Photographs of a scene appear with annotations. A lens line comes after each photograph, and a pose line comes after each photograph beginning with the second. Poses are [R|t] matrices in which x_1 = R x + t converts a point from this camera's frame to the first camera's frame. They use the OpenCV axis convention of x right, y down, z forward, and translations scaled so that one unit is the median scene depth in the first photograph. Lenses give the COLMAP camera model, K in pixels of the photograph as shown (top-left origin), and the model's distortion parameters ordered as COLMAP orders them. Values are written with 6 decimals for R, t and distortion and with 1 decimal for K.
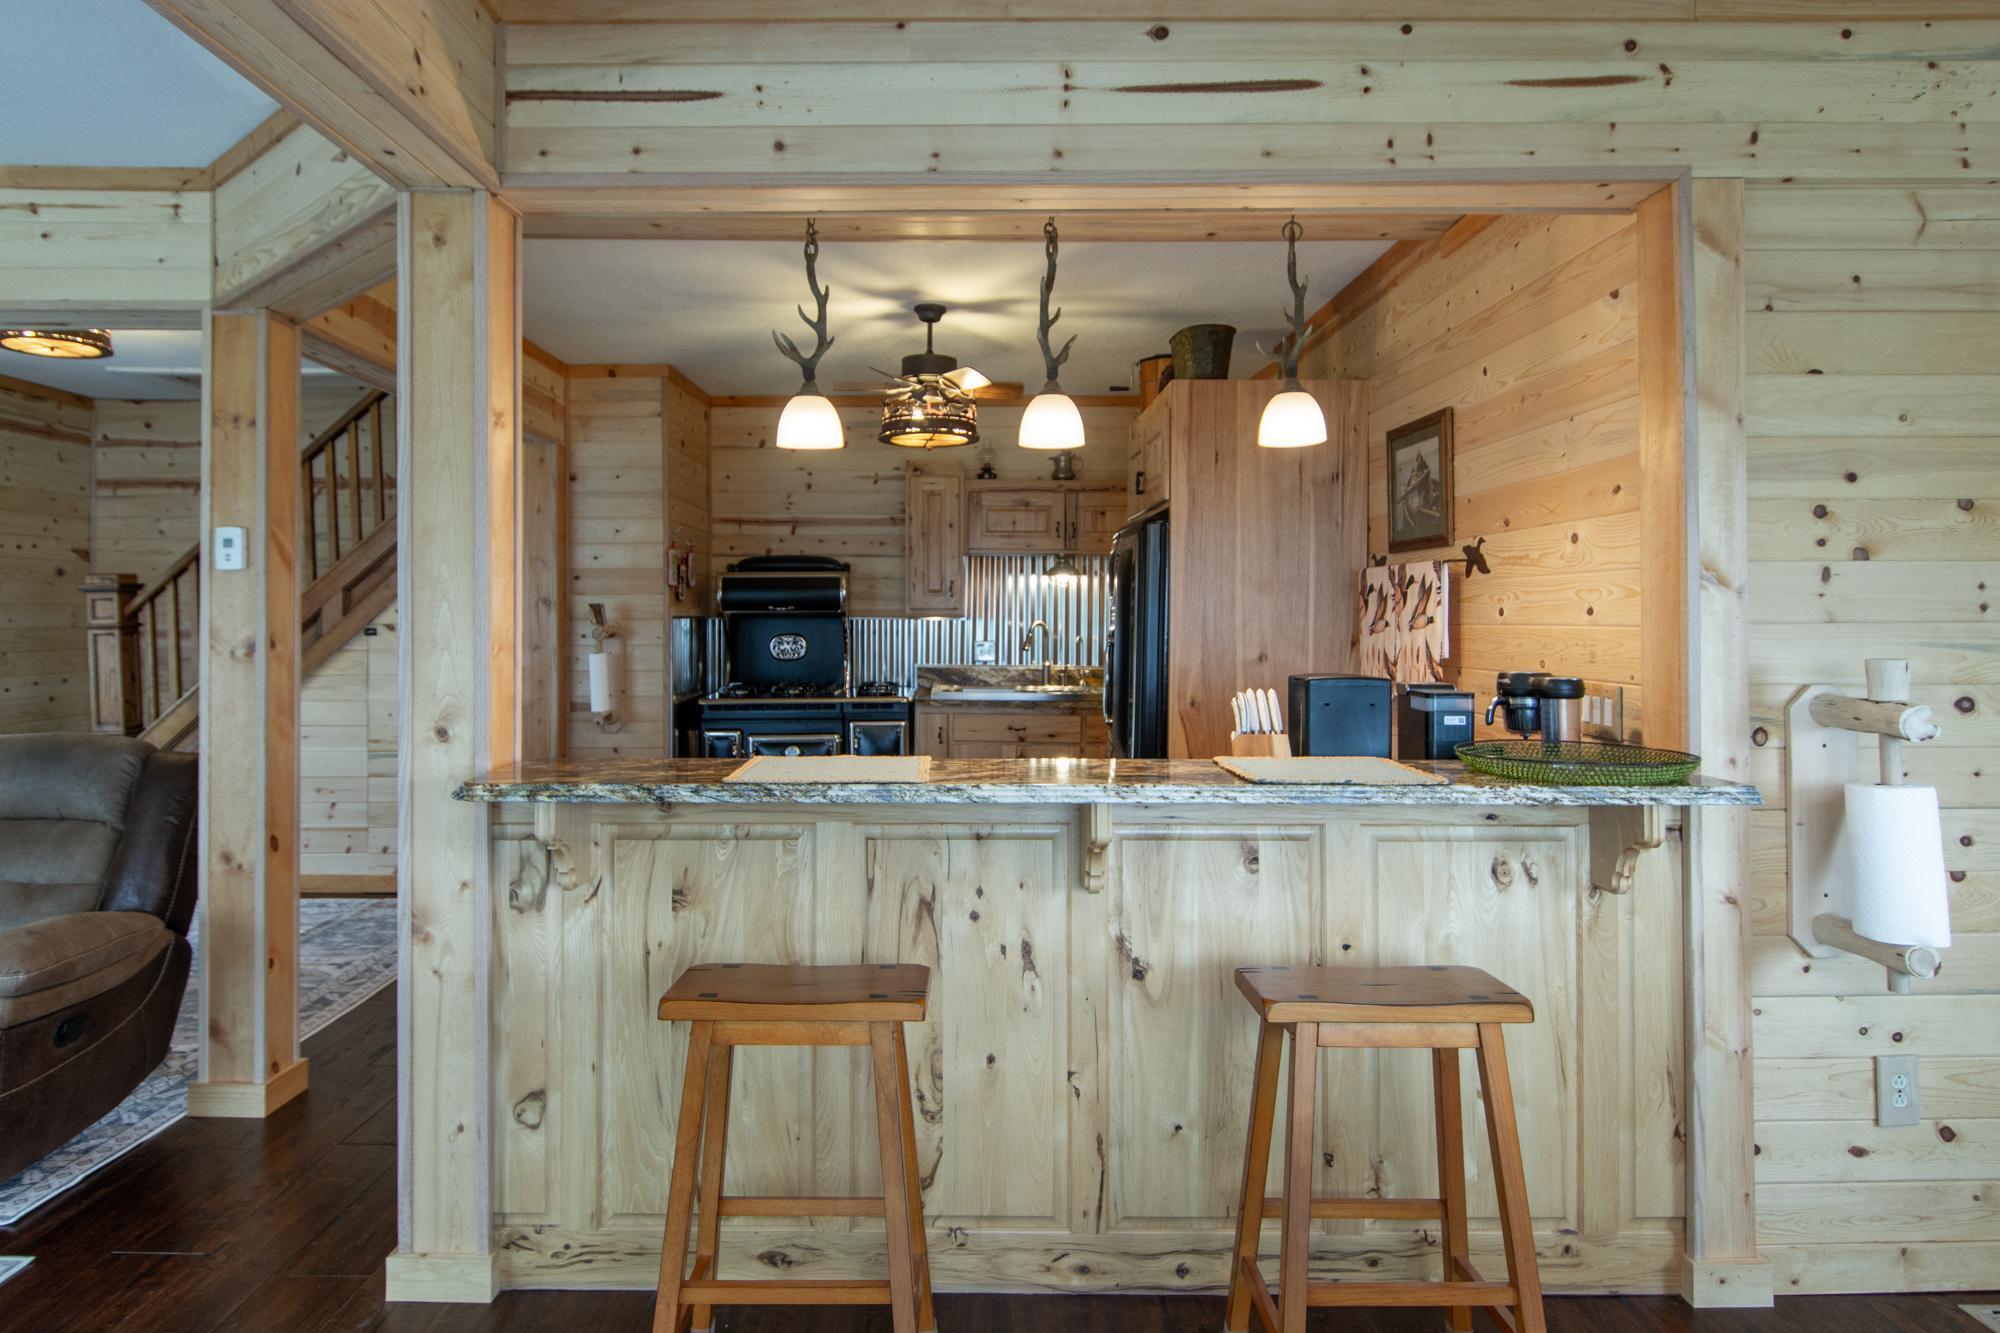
lens RADIAL K [[1173.1, 0, 995.0], [0, 1173.1, 615.0], [0, 0, 1]] dist [0.000857, -0.000808]
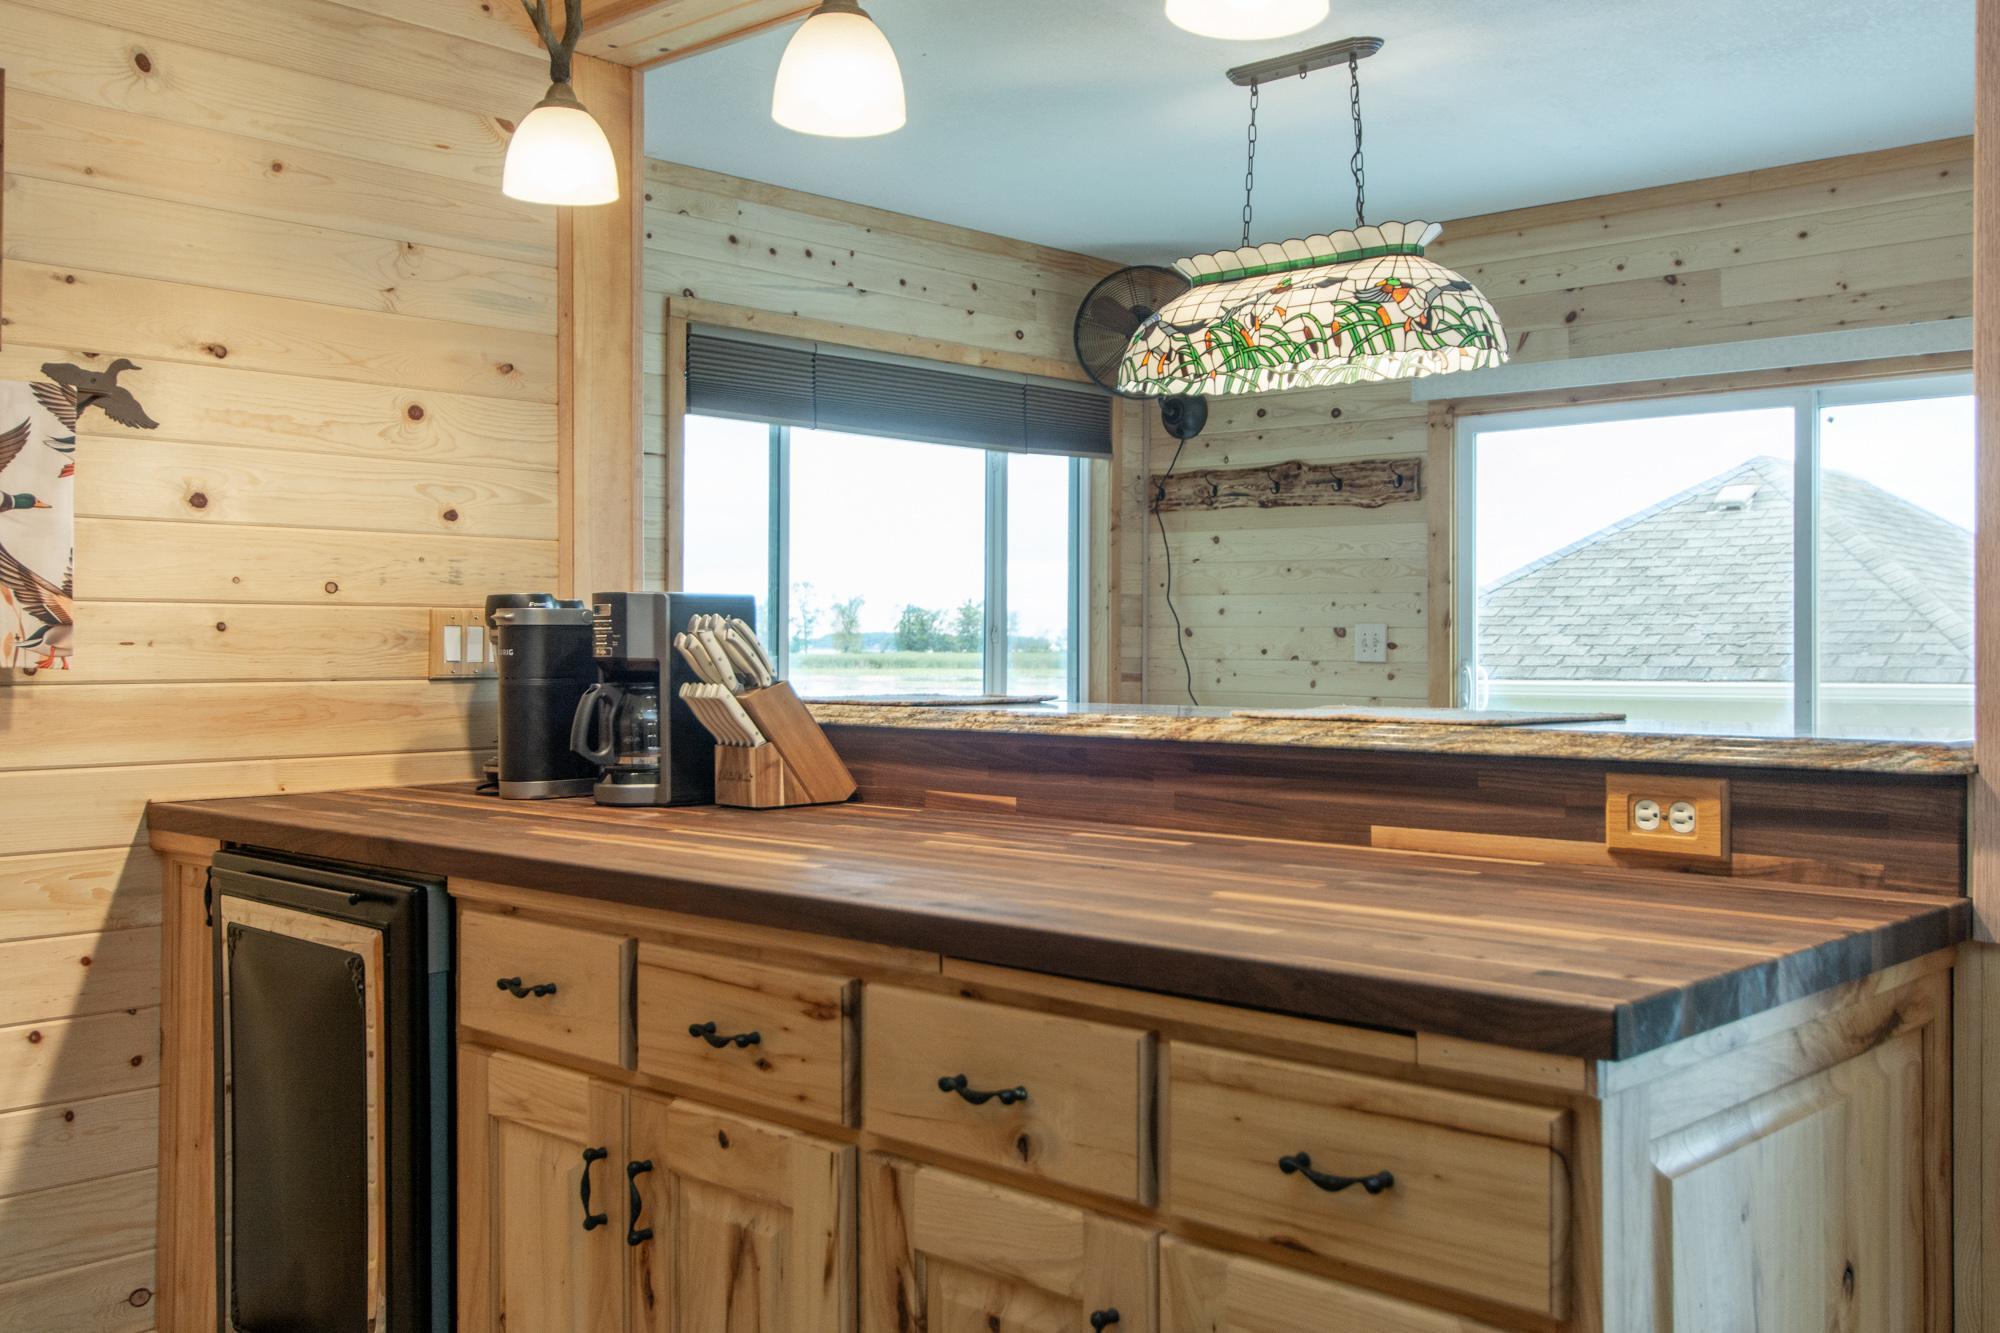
lens RADIAL K [[1849.5, 0, 1039.9], [0, 1849.5, 635.8], [0, 0, 1]] dist [0.013044, 0.004615]
pose [[-0.726066, 0.004769, 0.687608, -0.287653], [0.000284, 0.999978, -0.006636, 0.040324], [-0.687625, -0.004623, -0.726051, 0.782425]]
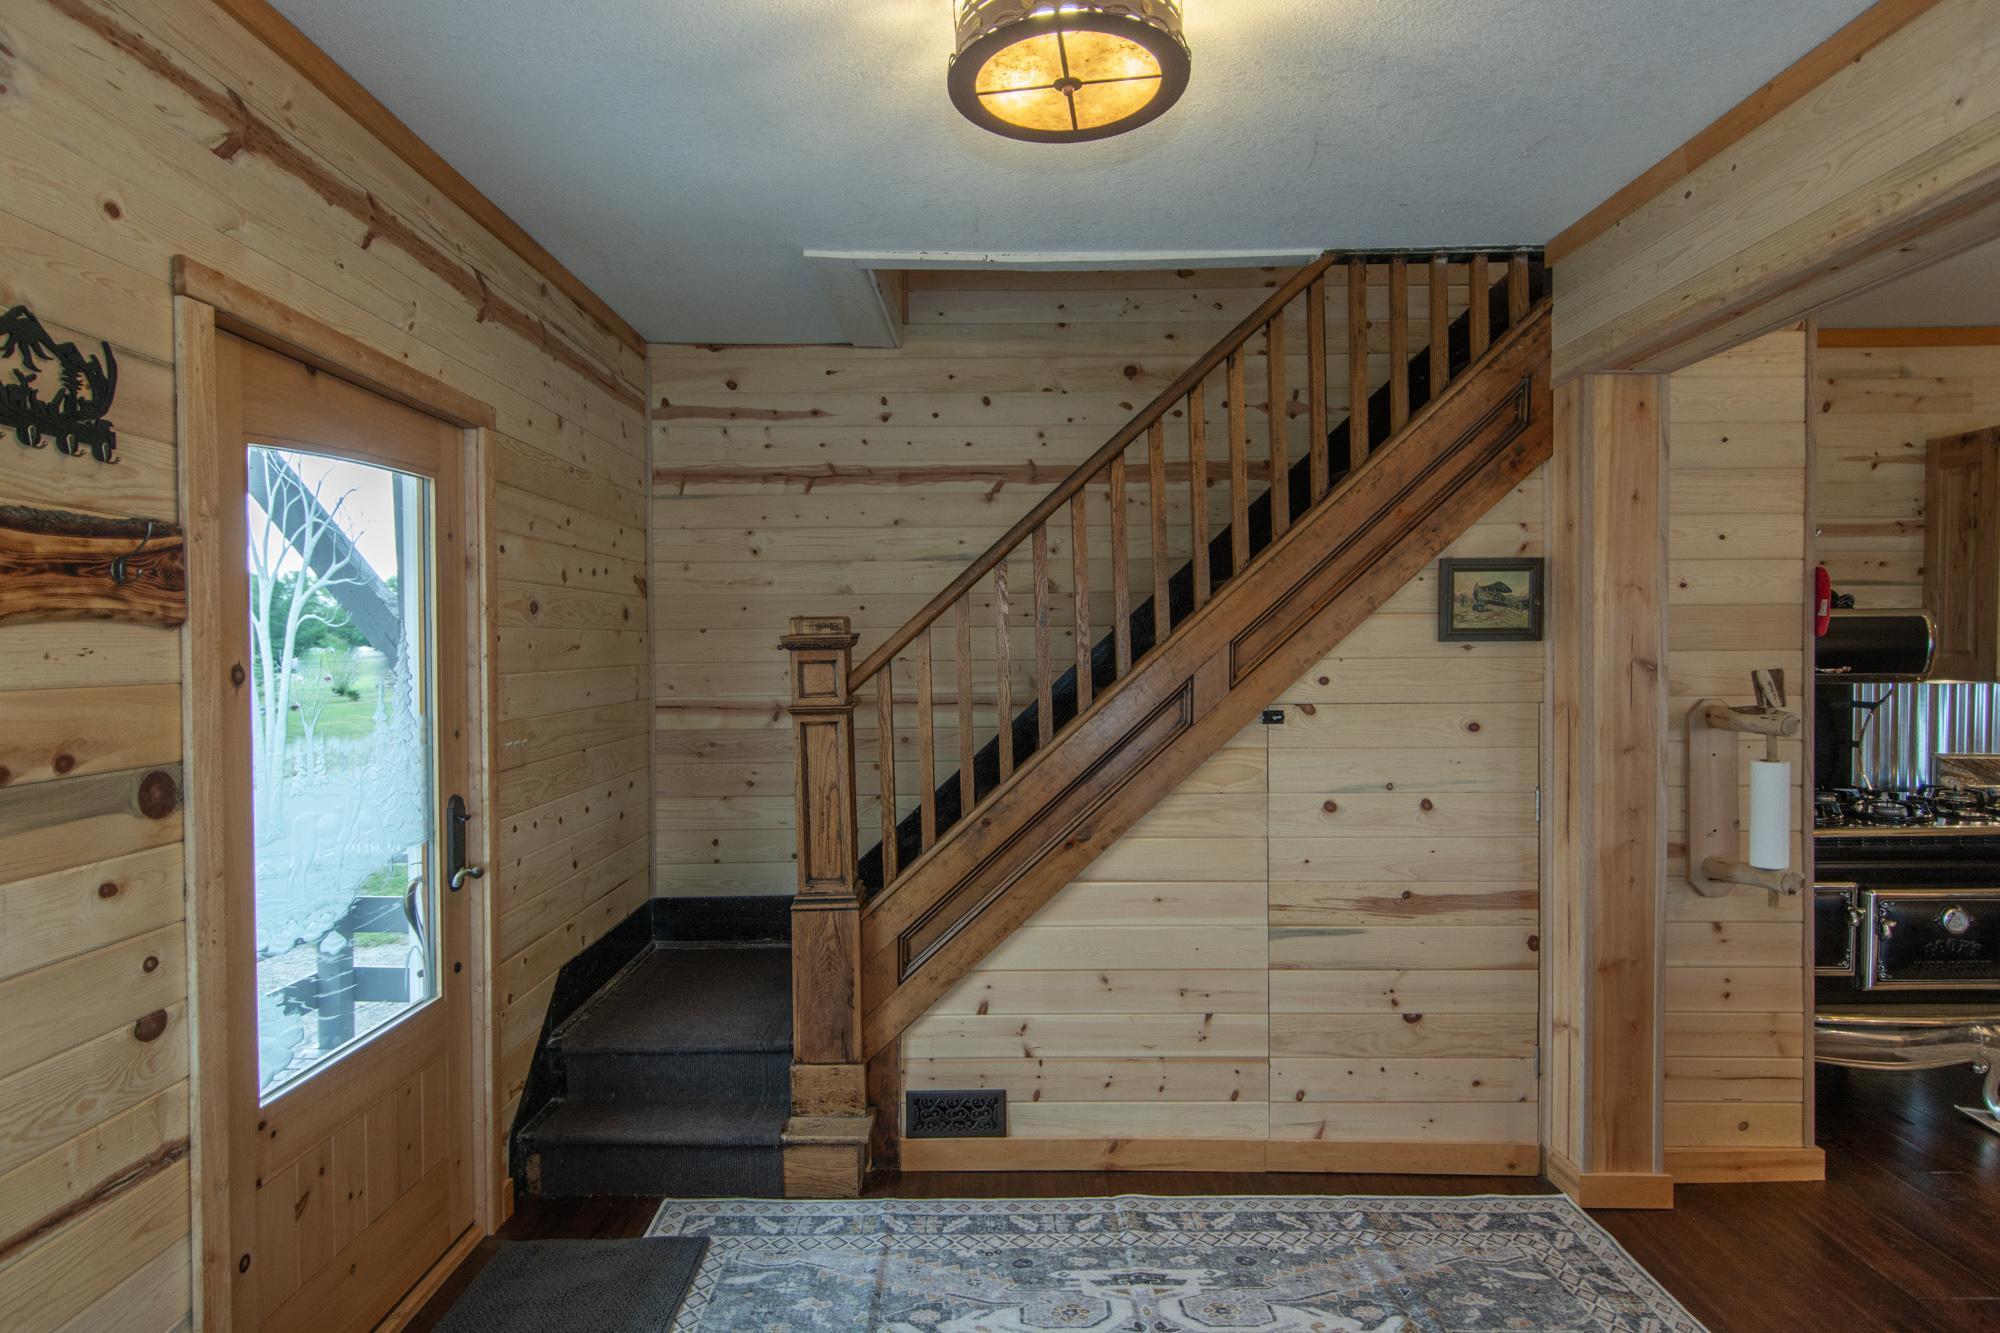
lens RADIAL K [[1071.8, 0, 994.6], [0, 1071.8, 677.6], [0, 0, 1]] dist [0.012384, 0.000452]
pose [[0.999936, -0.003425, -0.010784, -0.661692], [0.003687, 0.999695, 0.024409, -0.017904], [0.010697, -0.024447, 0.999644, 0.476629]]
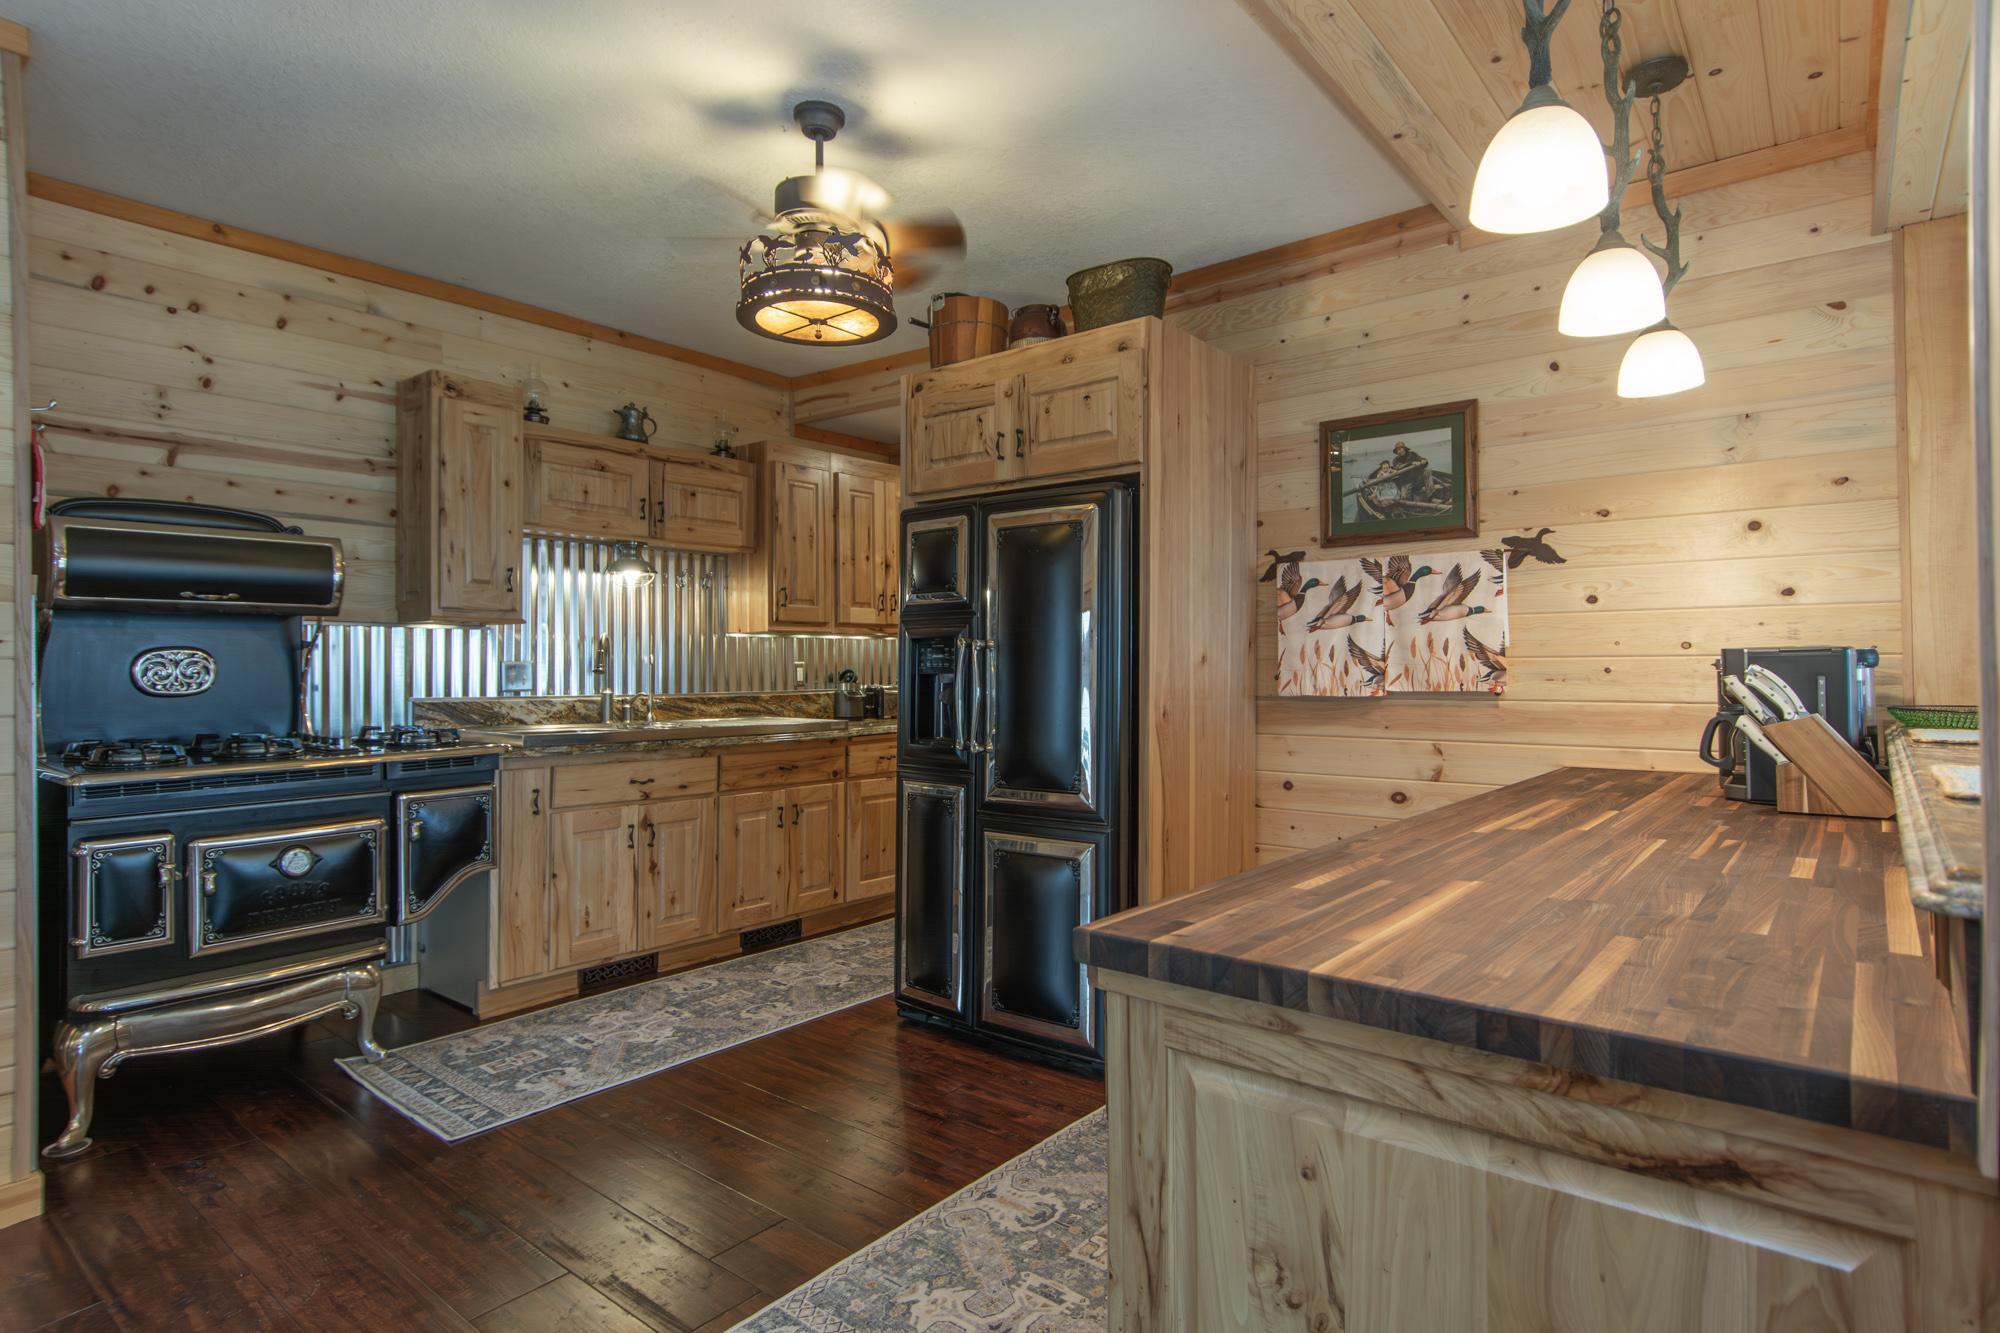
lens RADIAL K [[1061.5, 0, 1000.0], [0, 1061.5, 666.5], [0, 0, 1]] dist [0.010665, -0.000722]
pose [[0.636940, -0.004568, 0.770900, -0.358175], [0.005800, 0.999983, 0.001133, 0.030065], [-0.770892, 0.003750, 0.636955, 0.454277]]
